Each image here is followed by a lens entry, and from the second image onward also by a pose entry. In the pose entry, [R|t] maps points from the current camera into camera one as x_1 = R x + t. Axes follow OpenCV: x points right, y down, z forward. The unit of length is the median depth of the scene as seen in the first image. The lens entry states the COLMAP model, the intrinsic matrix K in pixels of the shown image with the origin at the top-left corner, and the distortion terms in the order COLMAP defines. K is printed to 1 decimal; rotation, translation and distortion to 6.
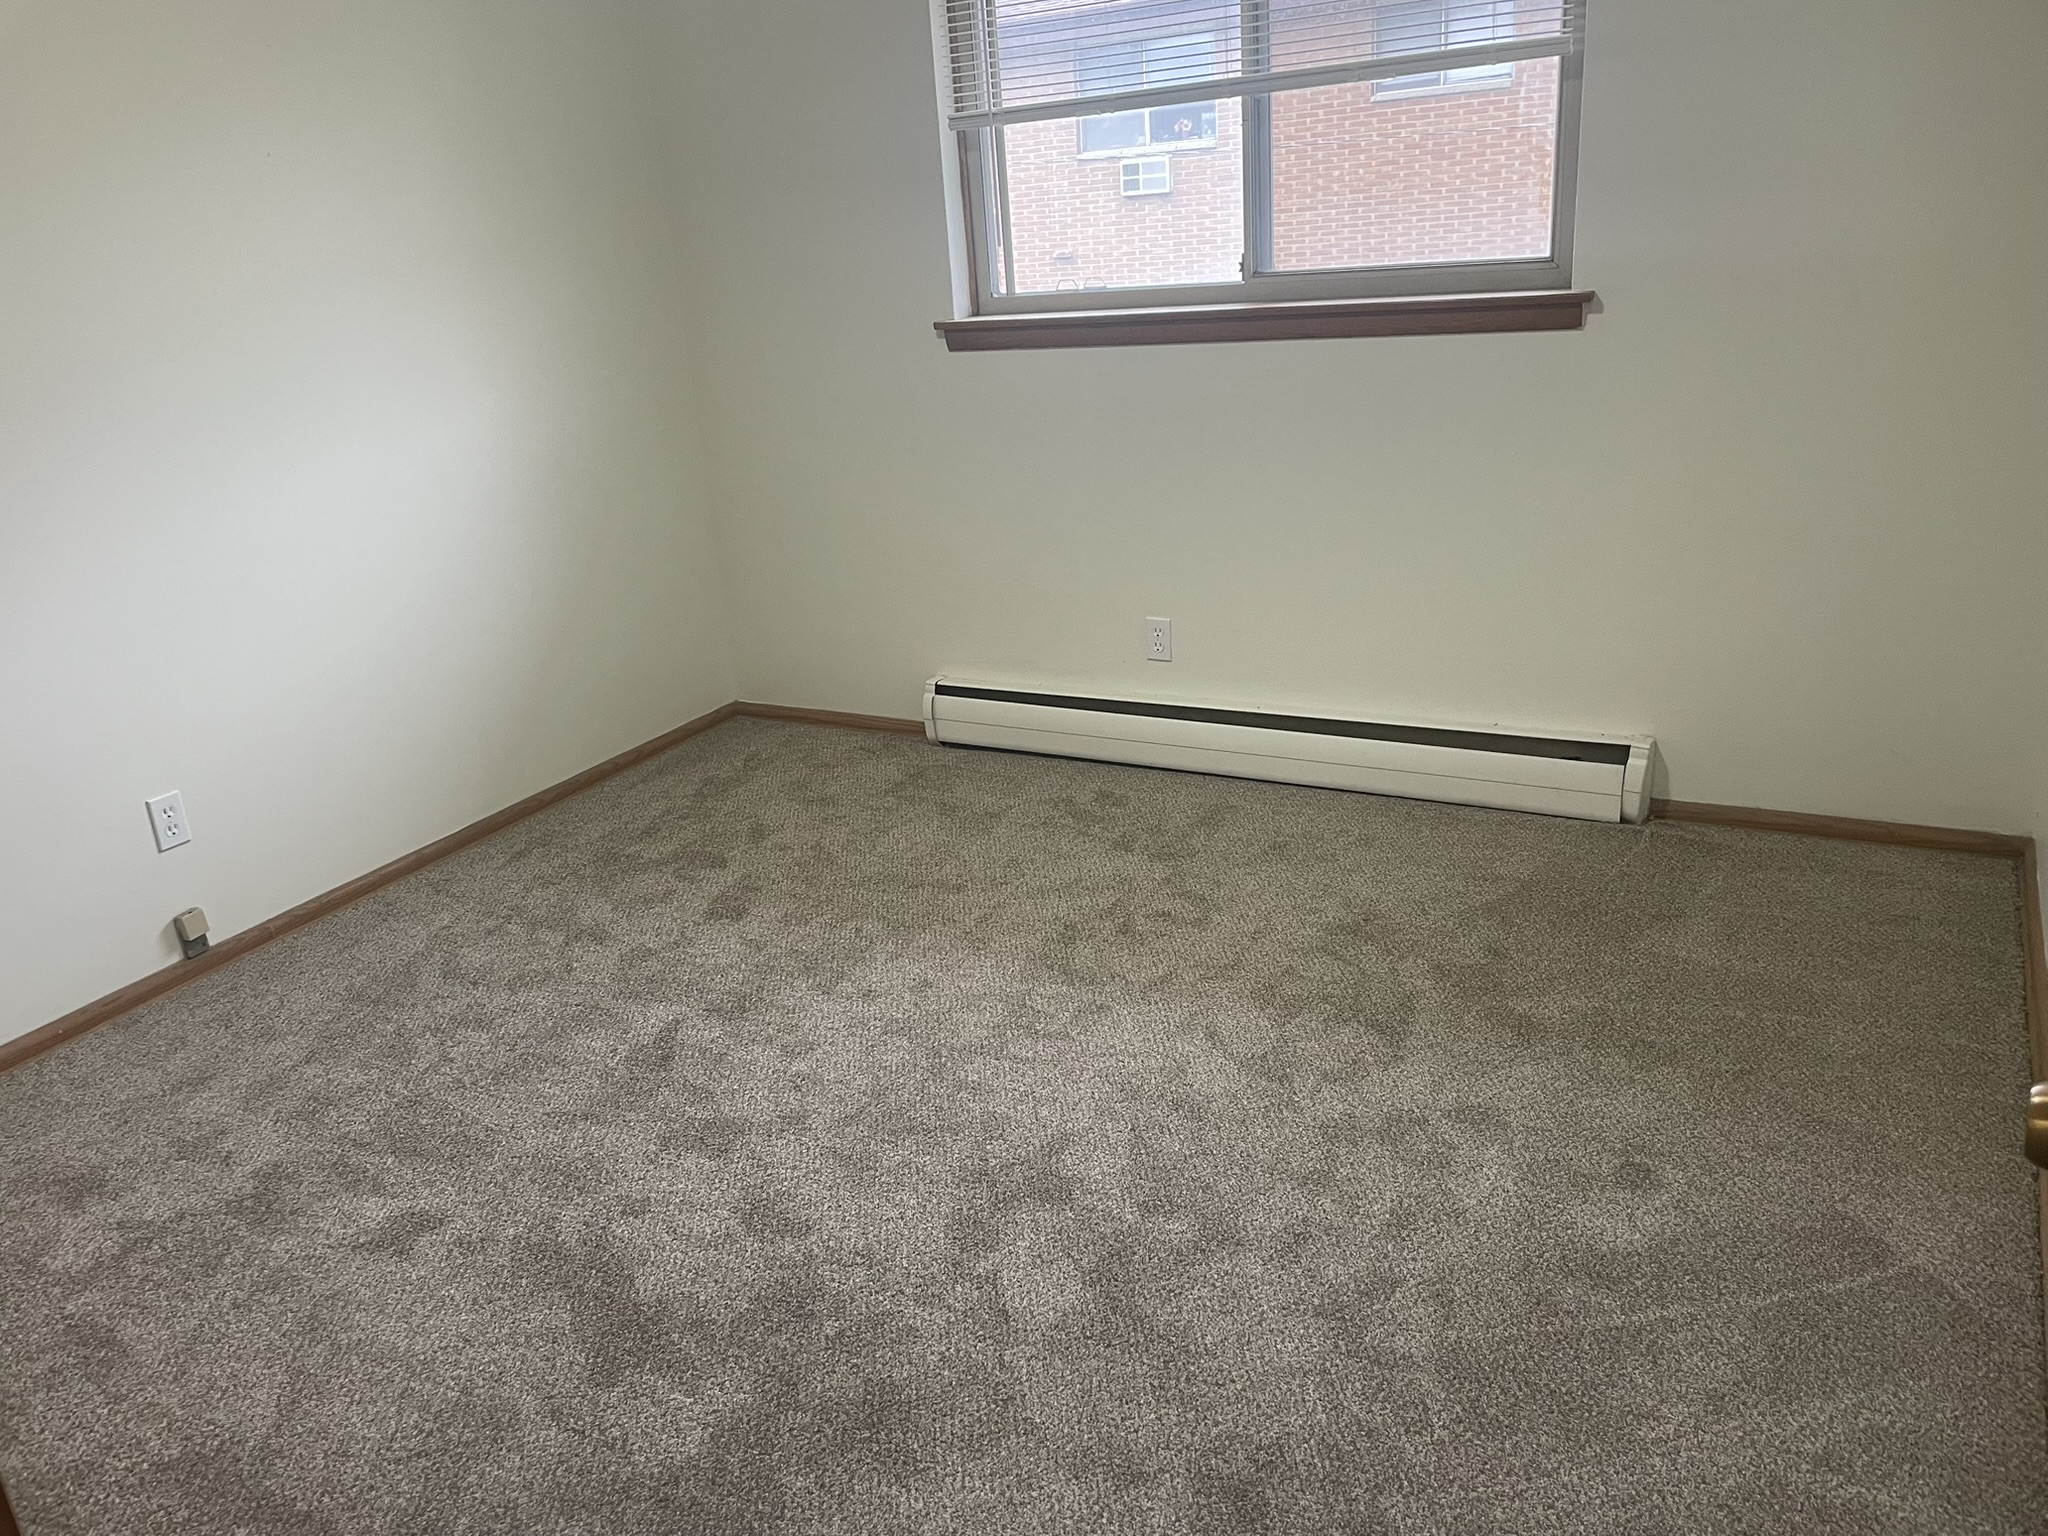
lens RADIAL K [[1498.2, 0, 1024.0], [0, 1498.2, 768.0], [0, 0, 1]] dist [0.089492, -0.104912]
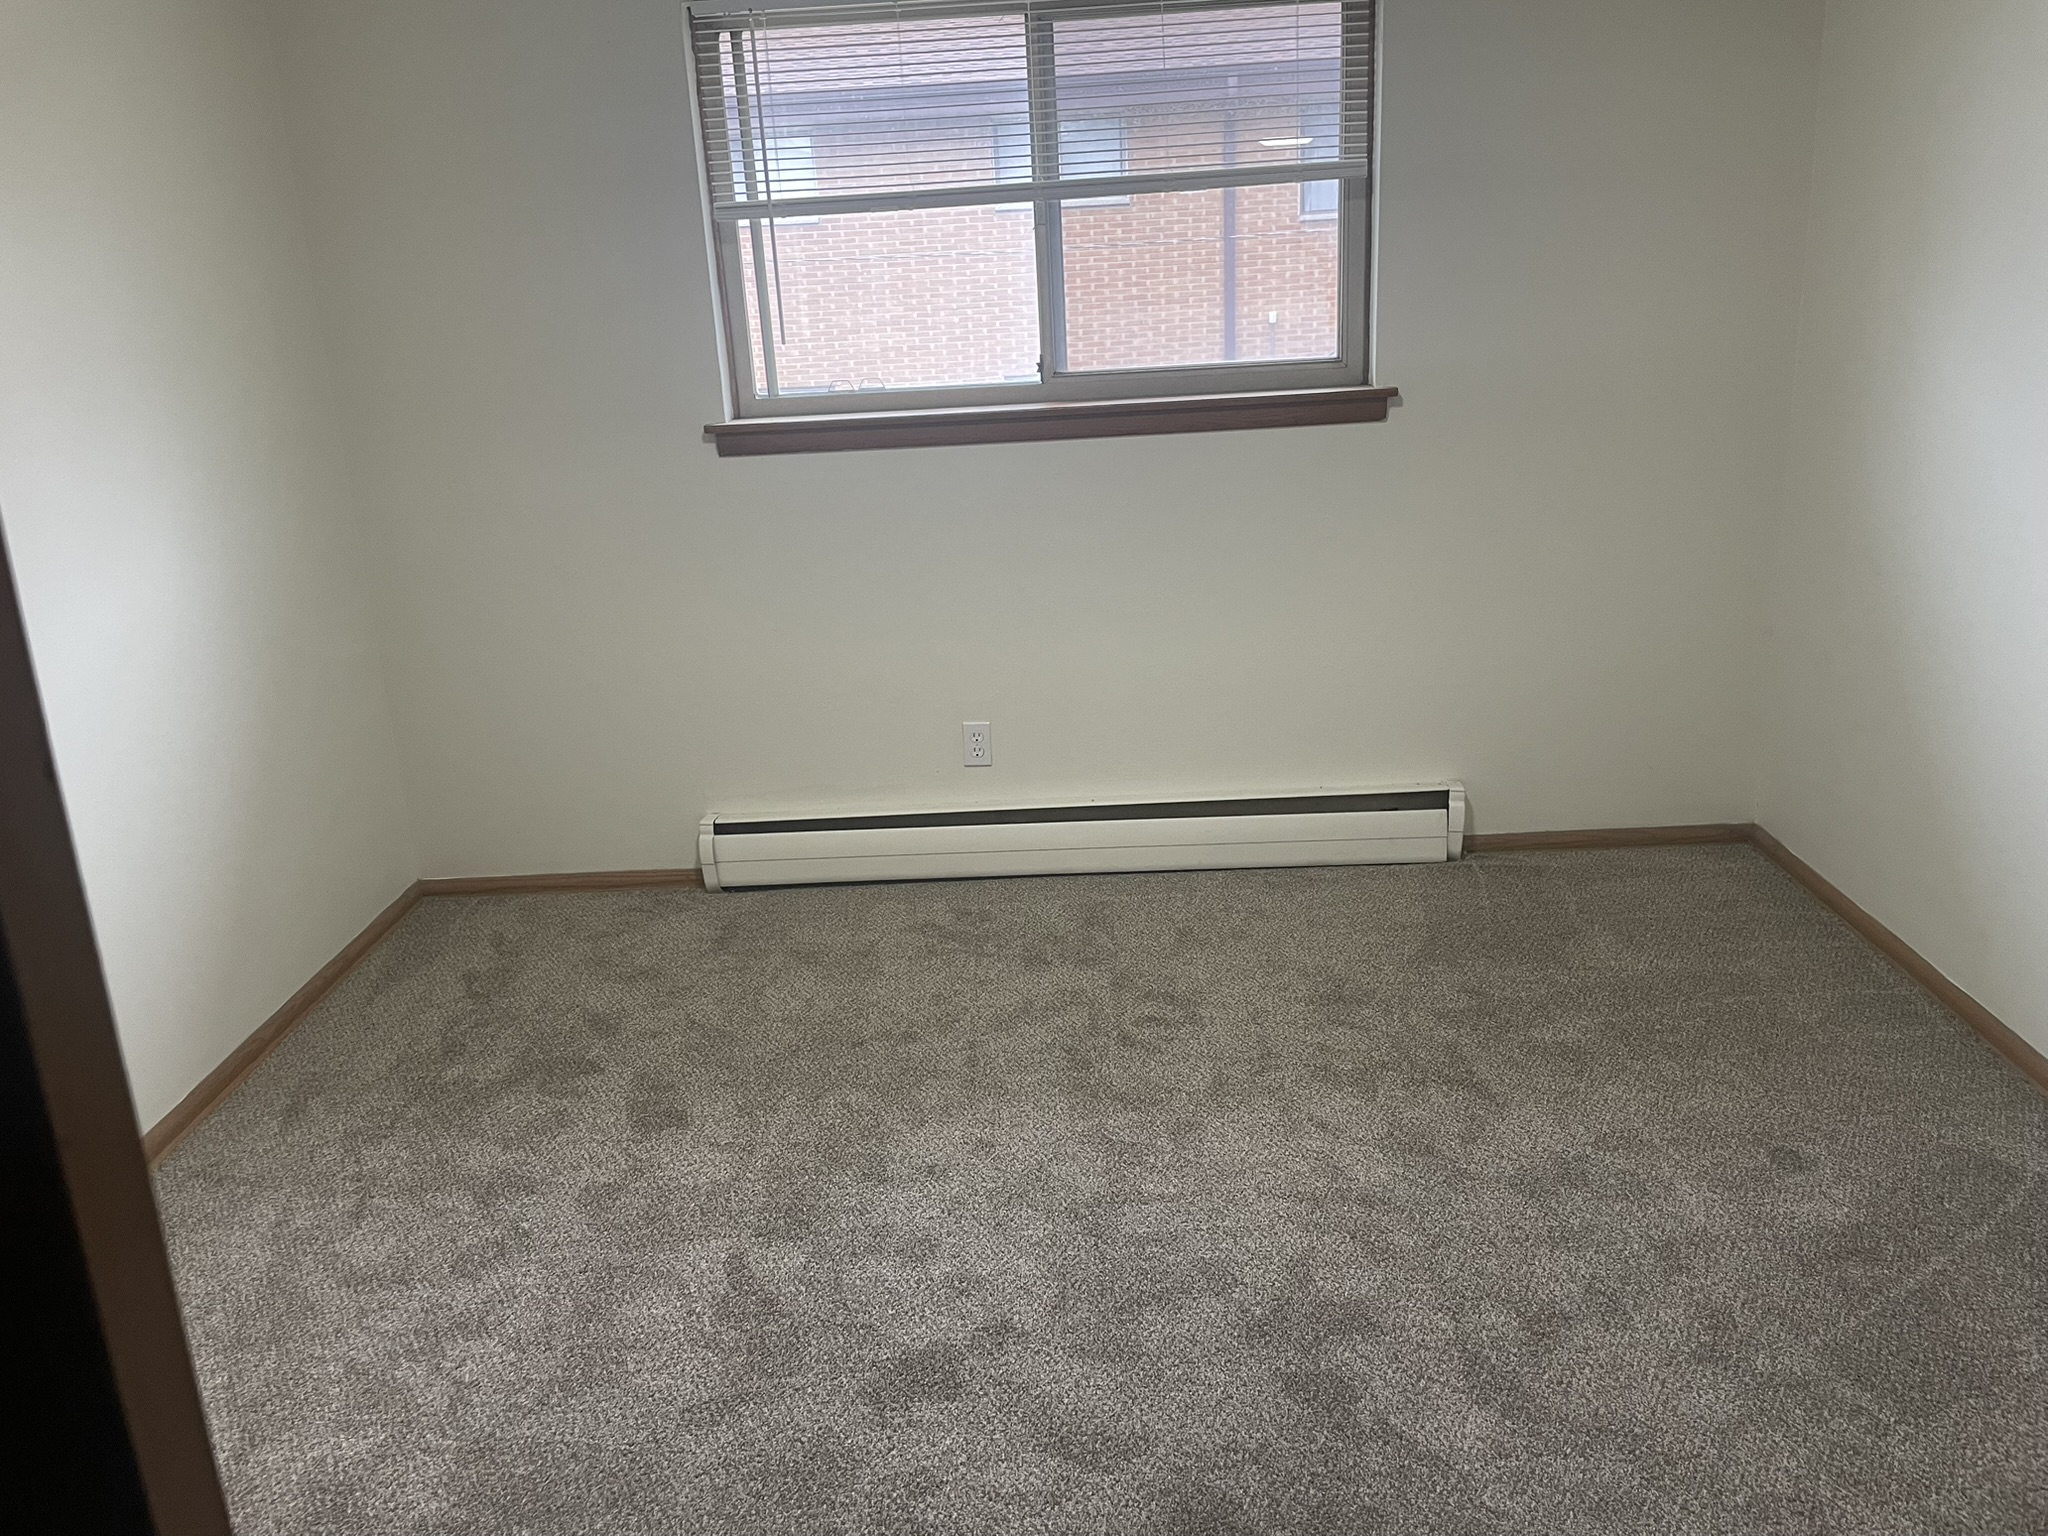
lens RADIAL K [[1498.2, 0, 1024.0], [0, 1498.2, 768.0], [0, 0, 1]] dist [0.089492, -0.104912]
pose [[0.889817, -0.114528, 0.441712, -0.352872], [0.147211, 0.988283, -0.040308, -0.031570], [-0.431920, 0.100891, 0.896251, 0.143218]]
